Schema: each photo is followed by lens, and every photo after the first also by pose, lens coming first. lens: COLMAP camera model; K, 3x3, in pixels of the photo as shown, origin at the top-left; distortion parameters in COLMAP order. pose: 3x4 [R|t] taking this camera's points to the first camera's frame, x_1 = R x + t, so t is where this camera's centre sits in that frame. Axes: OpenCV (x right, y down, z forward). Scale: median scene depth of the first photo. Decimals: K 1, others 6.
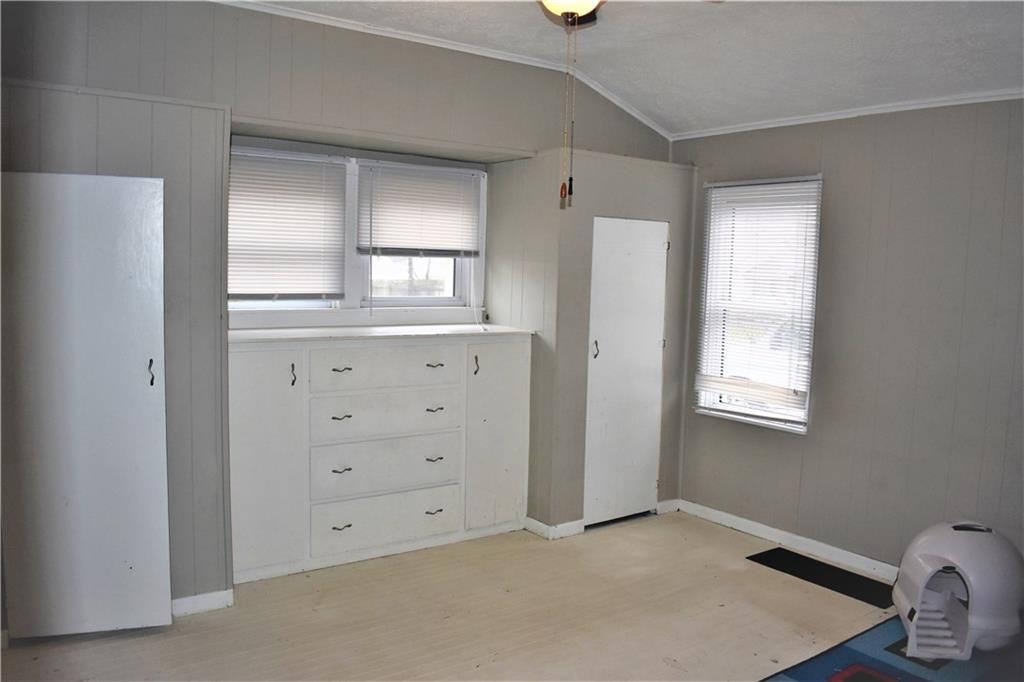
lens RADIAL K [[834.7, 0, 510.7], [0, 834.7, 342.6], [0, 0, 1]] dist [-0.058175, -0.002188]
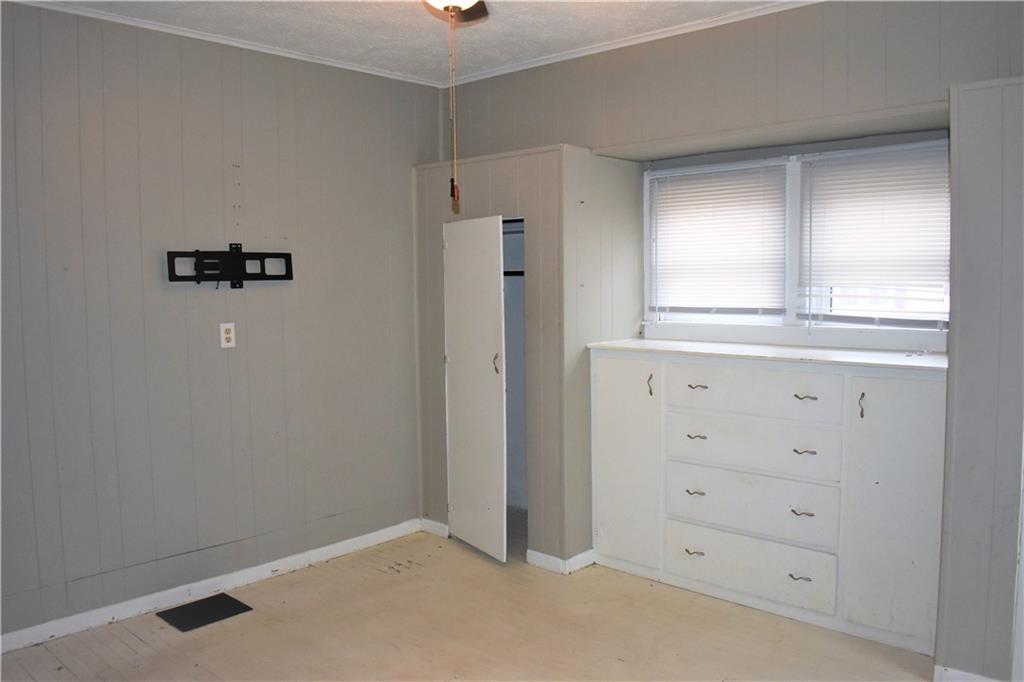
lens RADIAL K [[834.7, 0, 510.9], [0, 834.7, 340.4], [0, 0, 1]] dist [-0.058175, -0.002188]
pose [[0.185117, 0.041314, -0.981848, 0.641277], [-0.073223, 0.996918, 0.028142, -0.029307], [0.979985, 0.066685, 0.187571, 0.564563]]
